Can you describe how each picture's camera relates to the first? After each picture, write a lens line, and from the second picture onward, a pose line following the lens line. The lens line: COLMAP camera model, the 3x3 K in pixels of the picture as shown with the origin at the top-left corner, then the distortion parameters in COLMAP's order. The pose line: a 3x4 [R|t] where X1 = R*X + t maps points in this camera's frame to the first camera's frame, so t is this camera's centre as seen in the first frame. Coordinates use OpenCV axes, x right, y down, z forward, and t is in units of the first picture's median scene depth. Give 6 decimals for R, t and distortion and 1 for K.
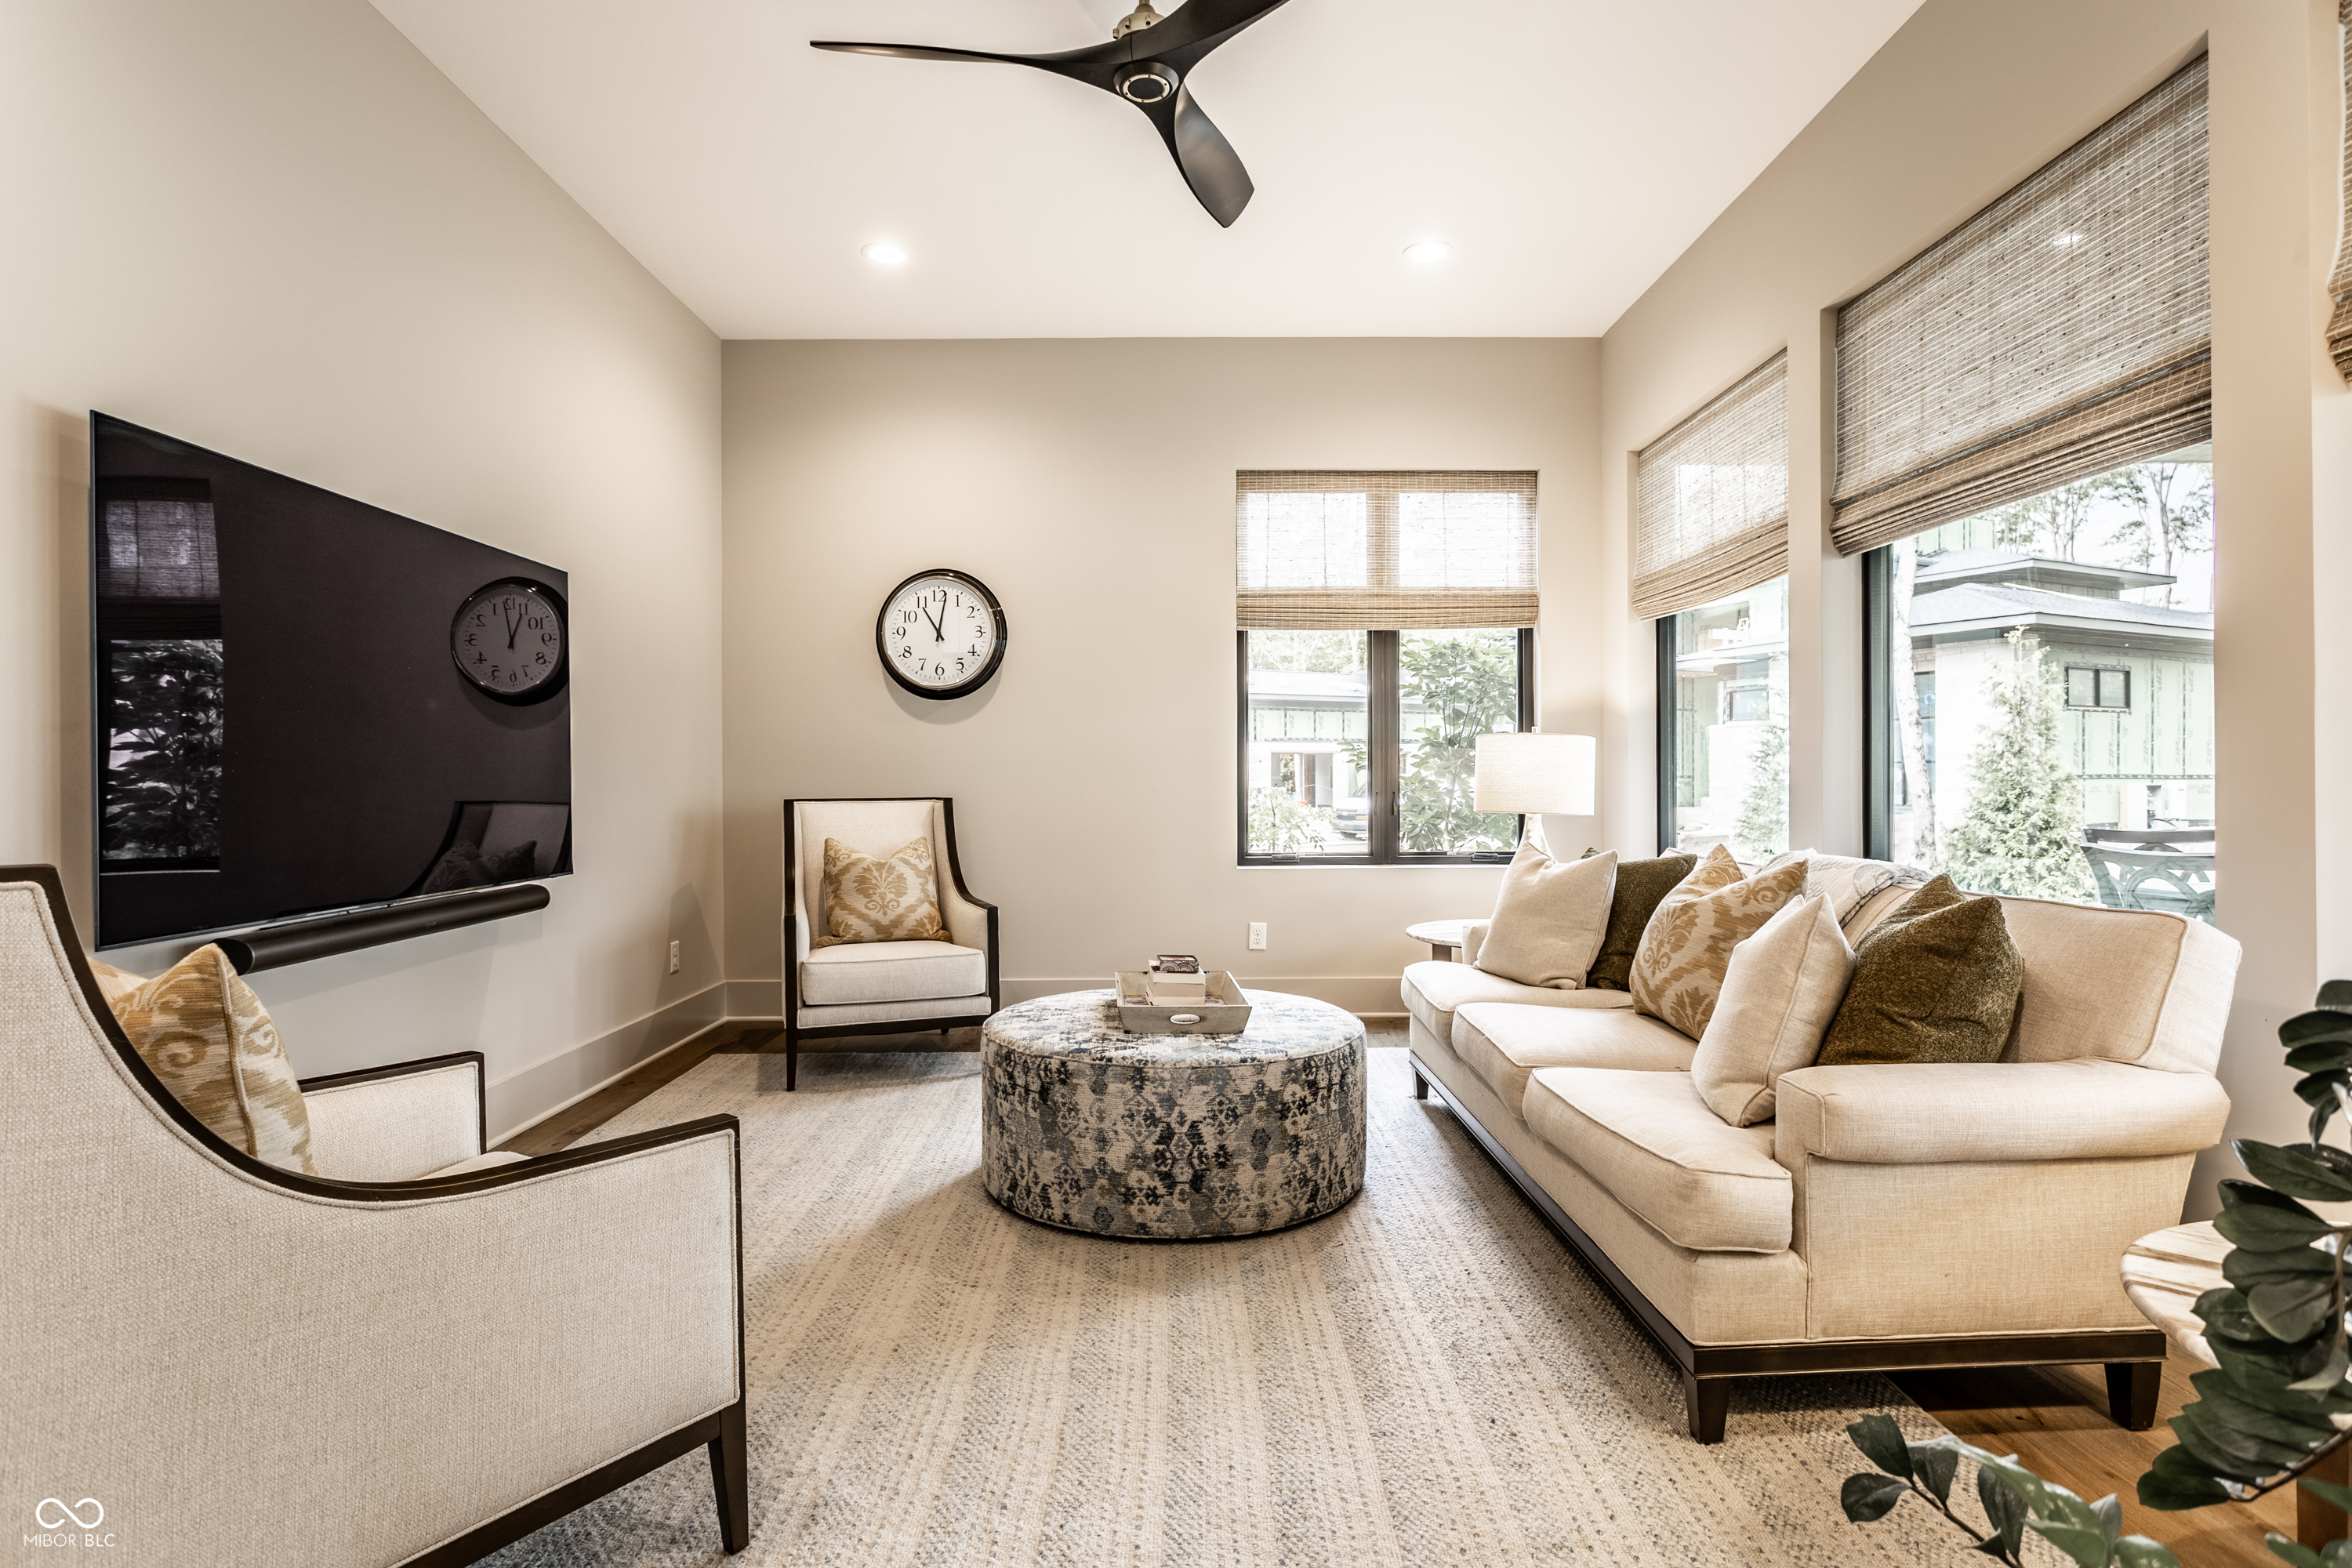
lens RADIAL K [[1210.9, 0, 1185.3], [0, 1210.9, 779.0], [0, 0, 1]] dist [-0.005284, 0.002586]
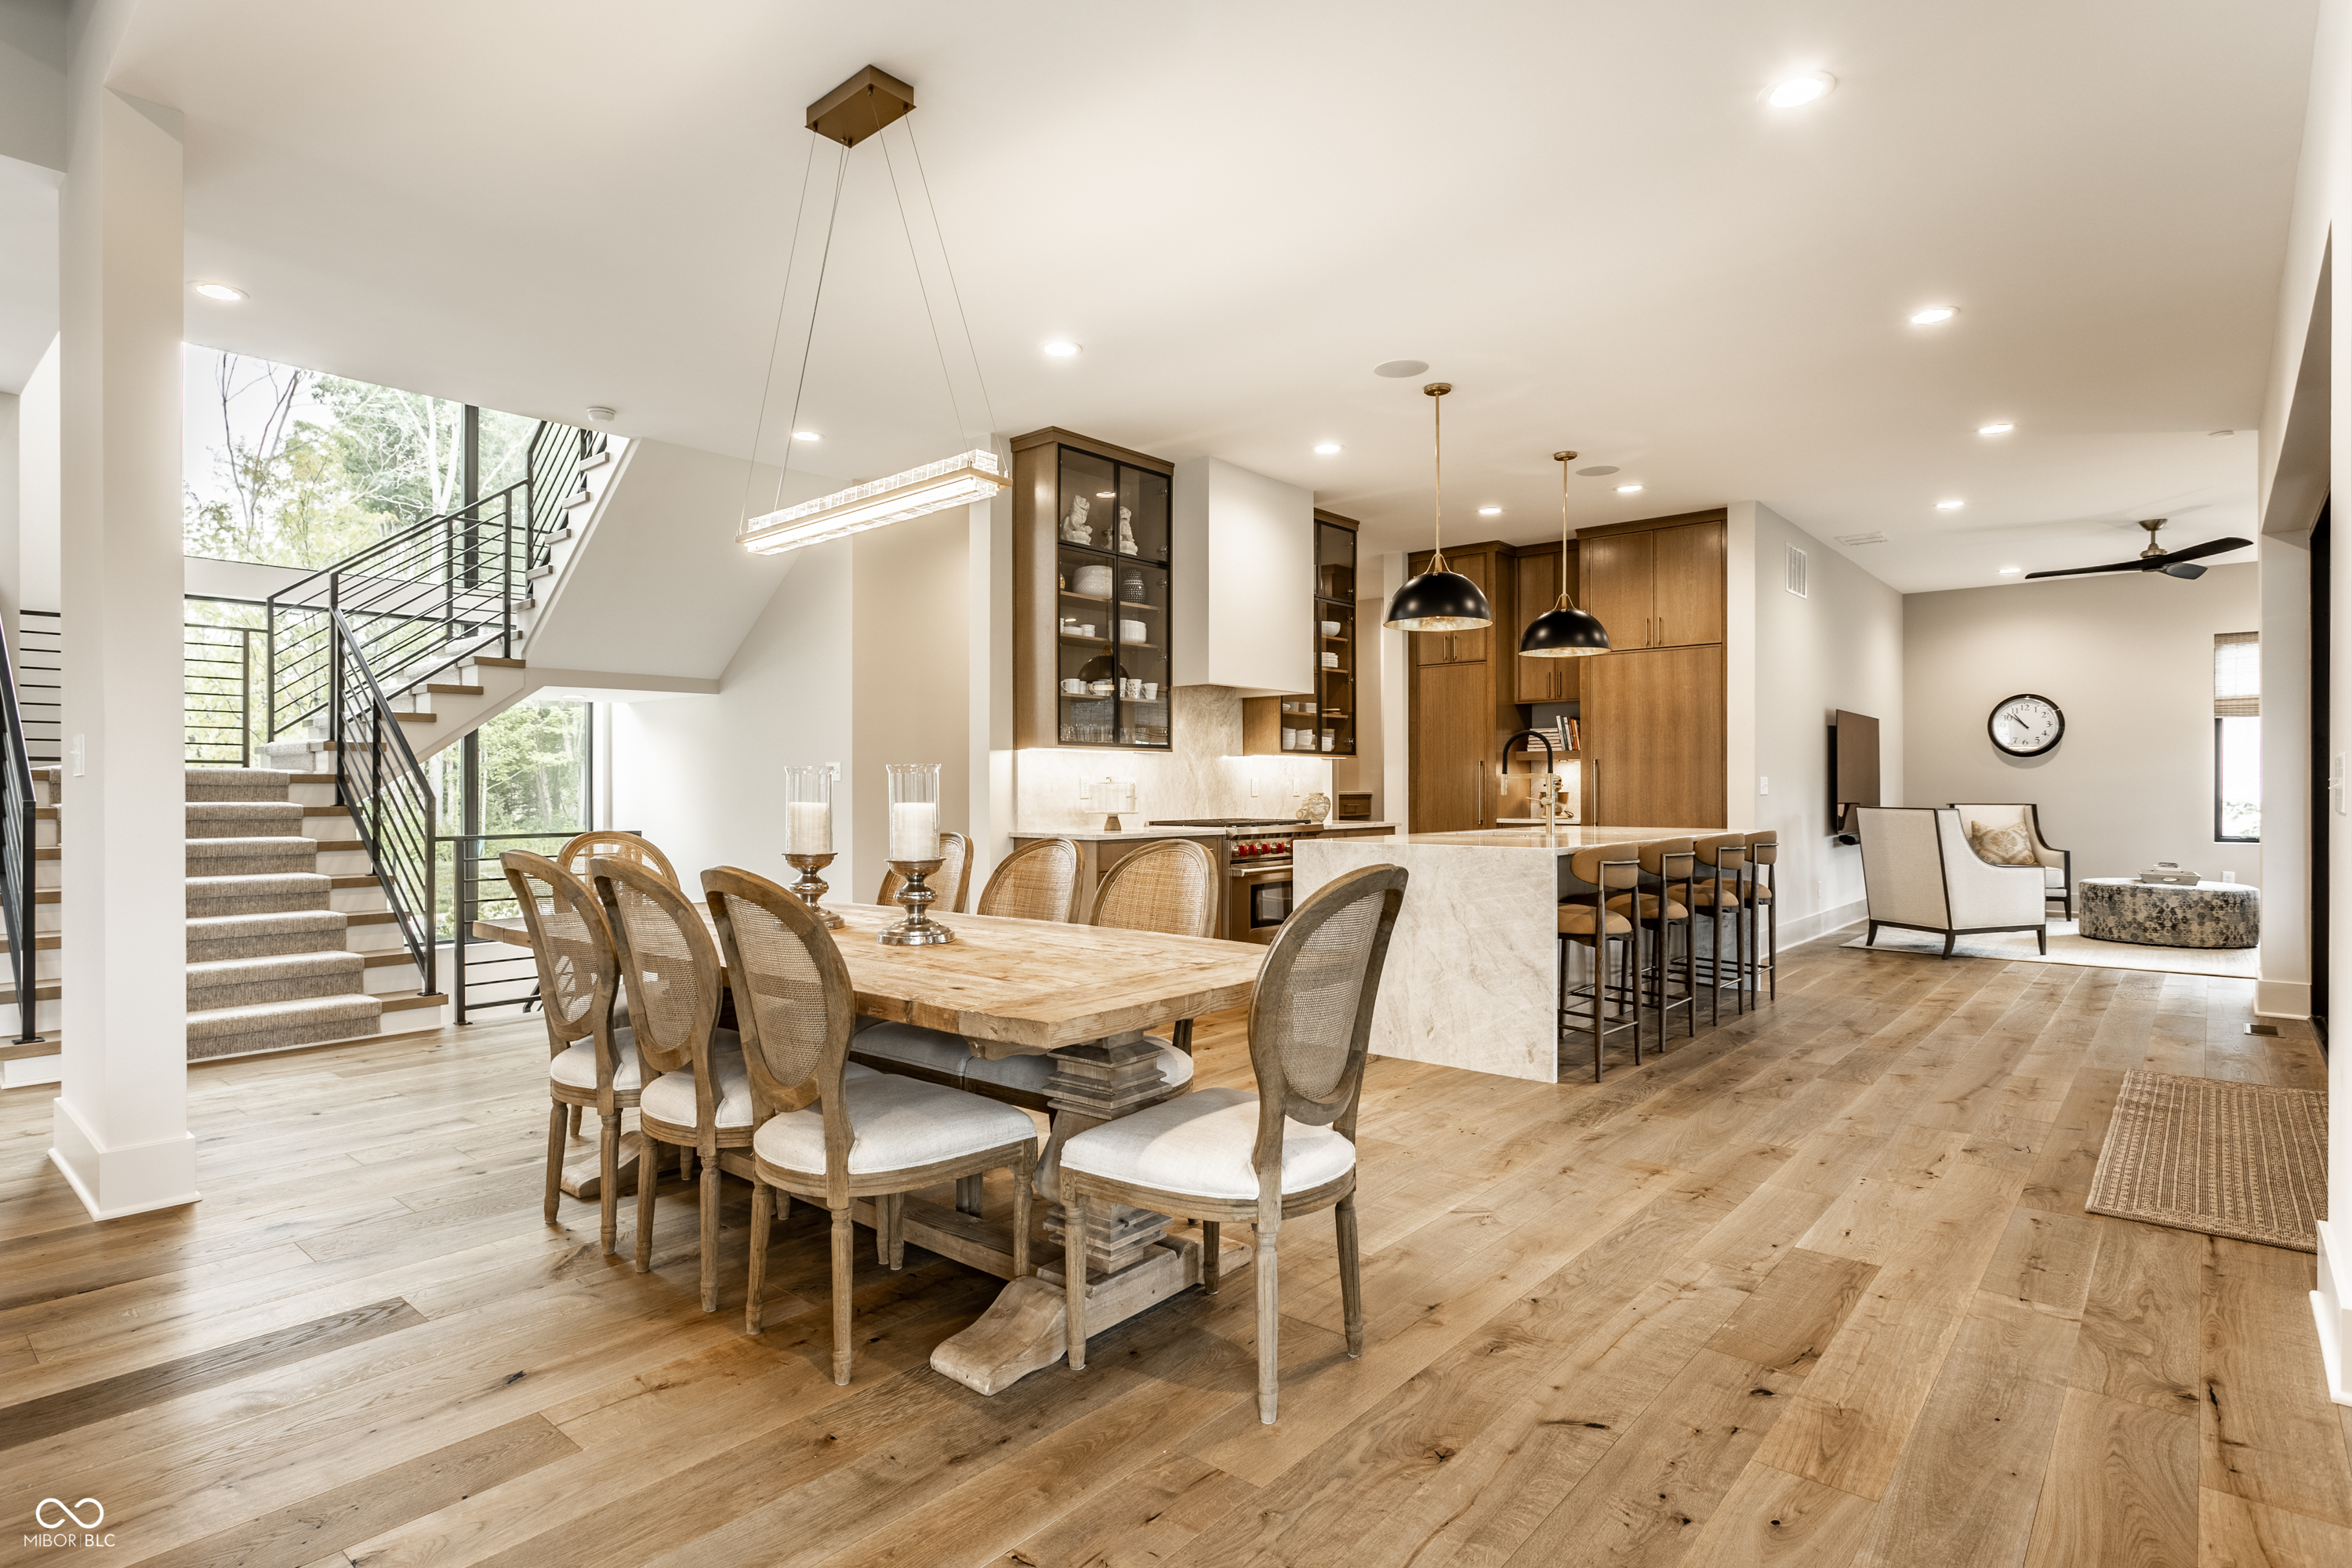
lens RADIAL K [[1210.9, 0, 1168.0], [0, 1210.9, 797.4], [0, 0, 1]] dist [-0.005284, 0.002586]
pose [[0.756549, 0.008295, -0.653885, 0.048196], [-0.004834, 0.999963, 0.007092, -0.004128], [0.653919, -0.002204, 0.756561, -1.796669]]
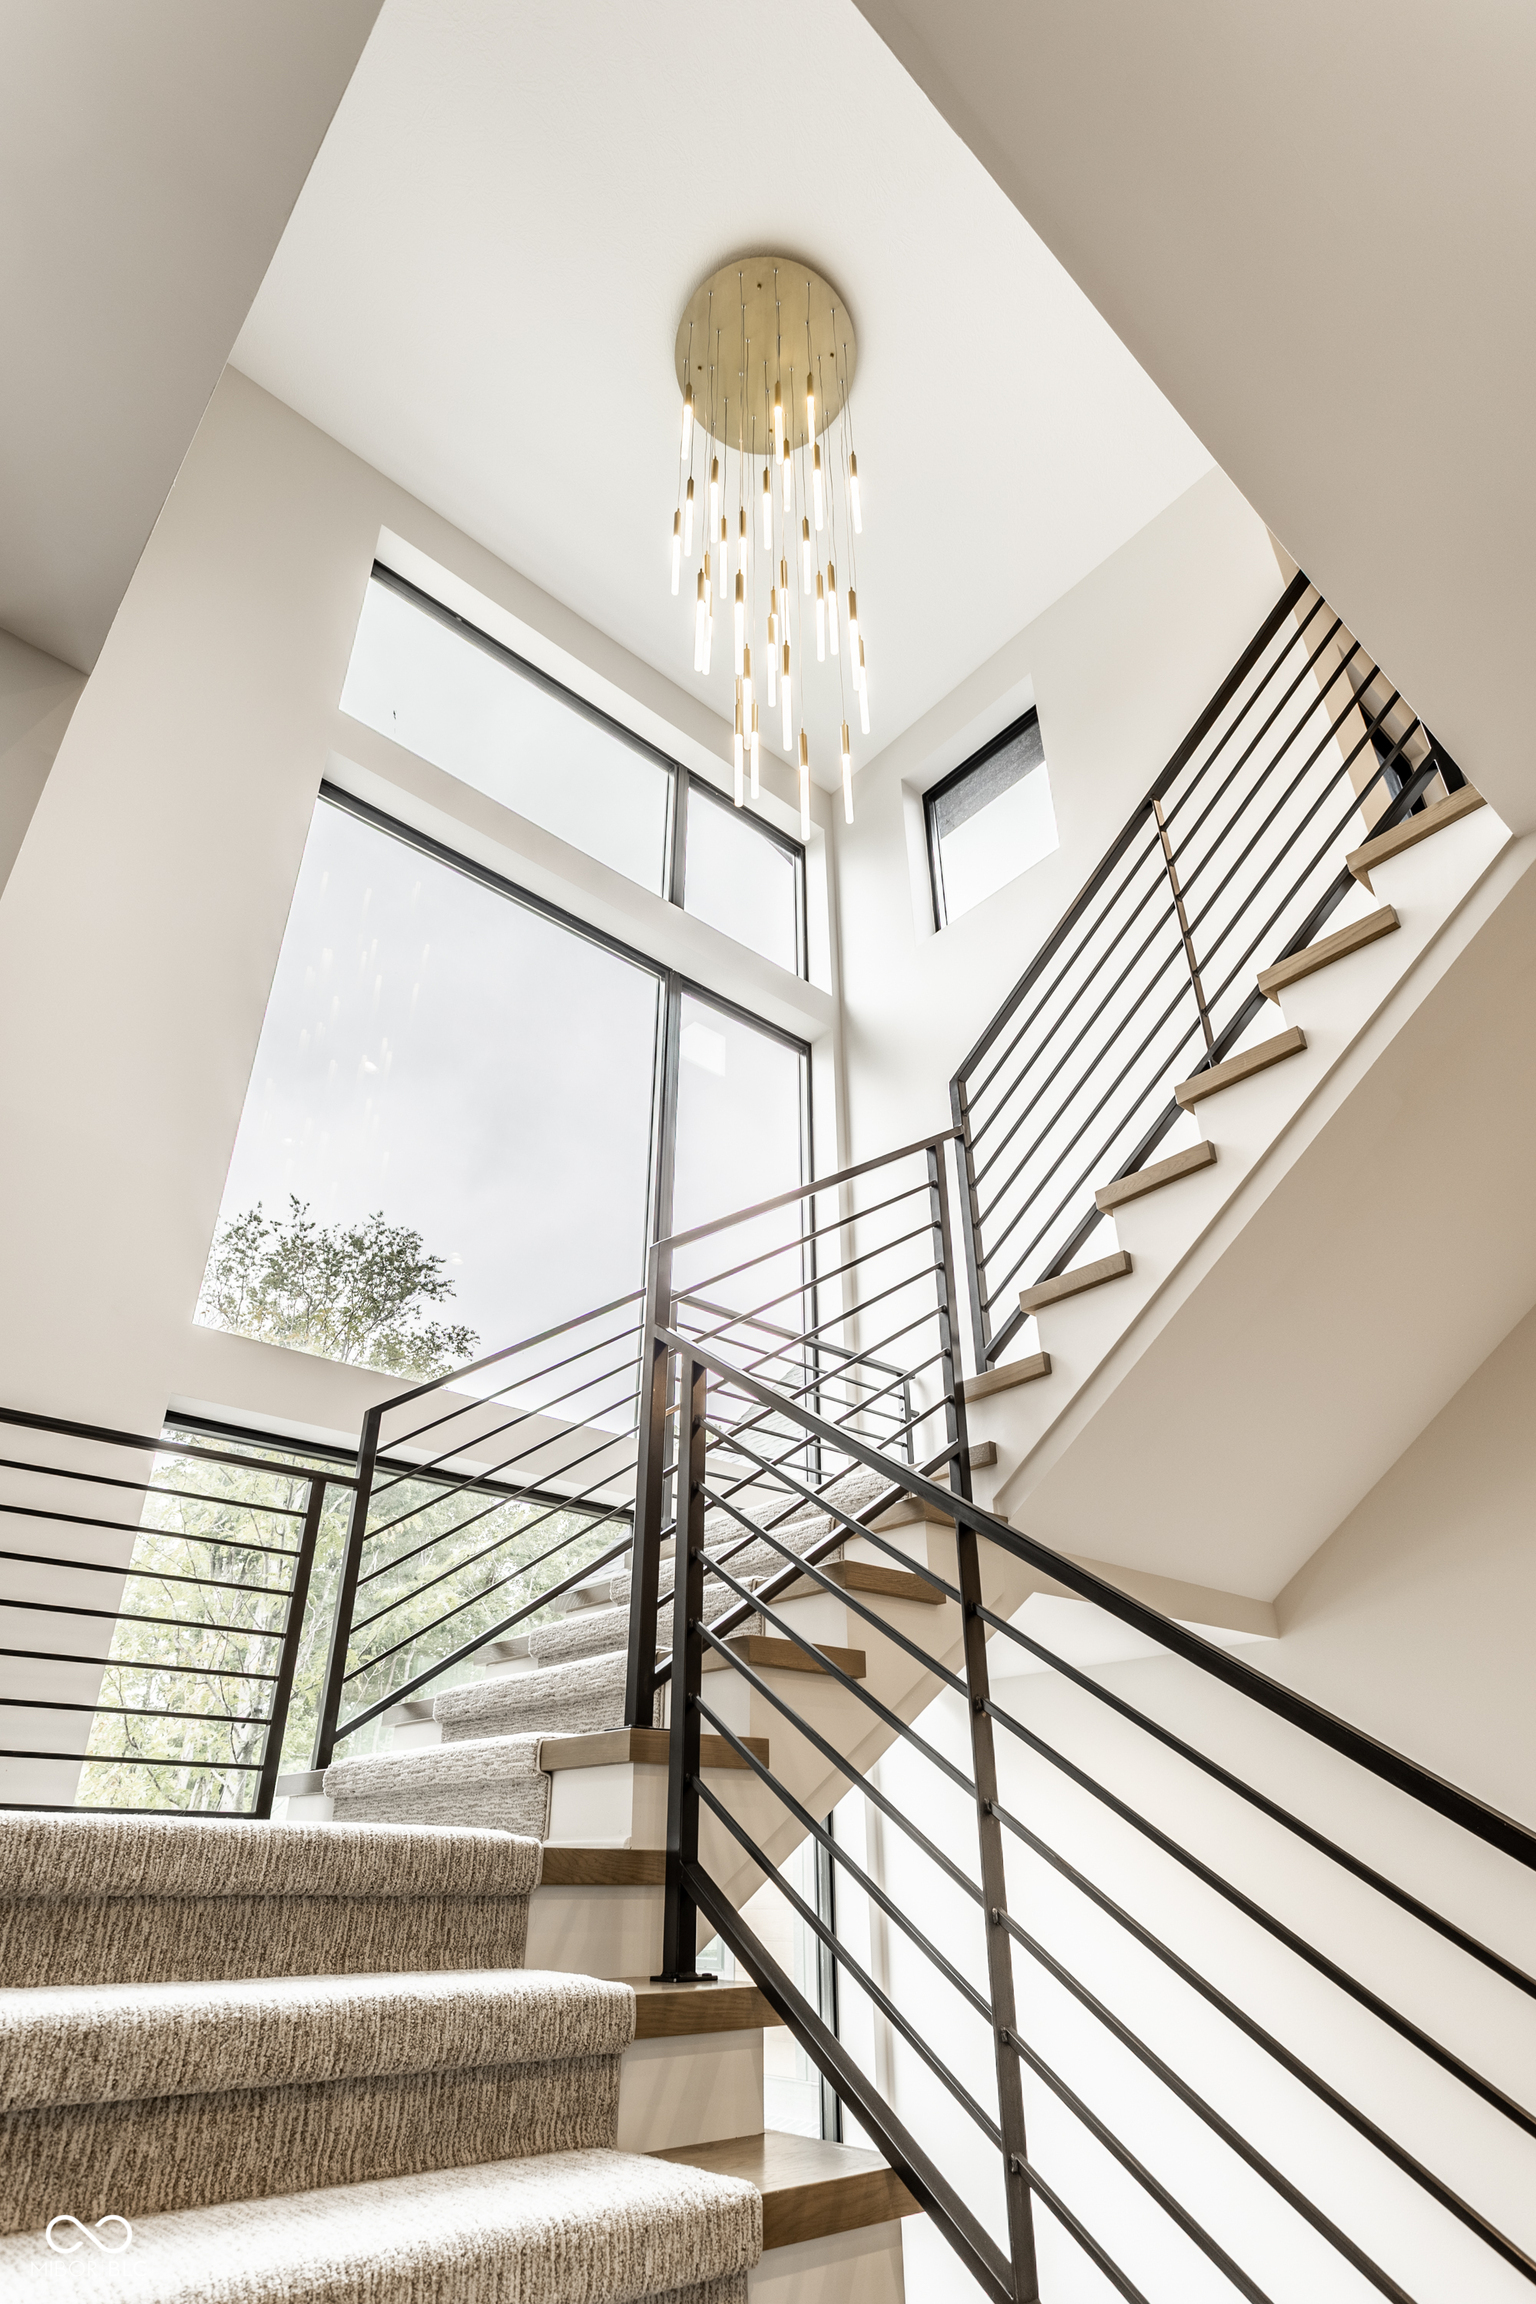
lens RADIAL K [[1186.2, 0, 774.7], [0, 1186.2, 1210.9], [0, 0, 1]] dist [-0.005284, 0.002586]
pose [[0.638949, -0.360071, -0.679775, -1.232155], [-0.010795, 0.879402, -0.475958, -0.017663], [0.769174, 0.311451, 0.558006, -1.617140]]
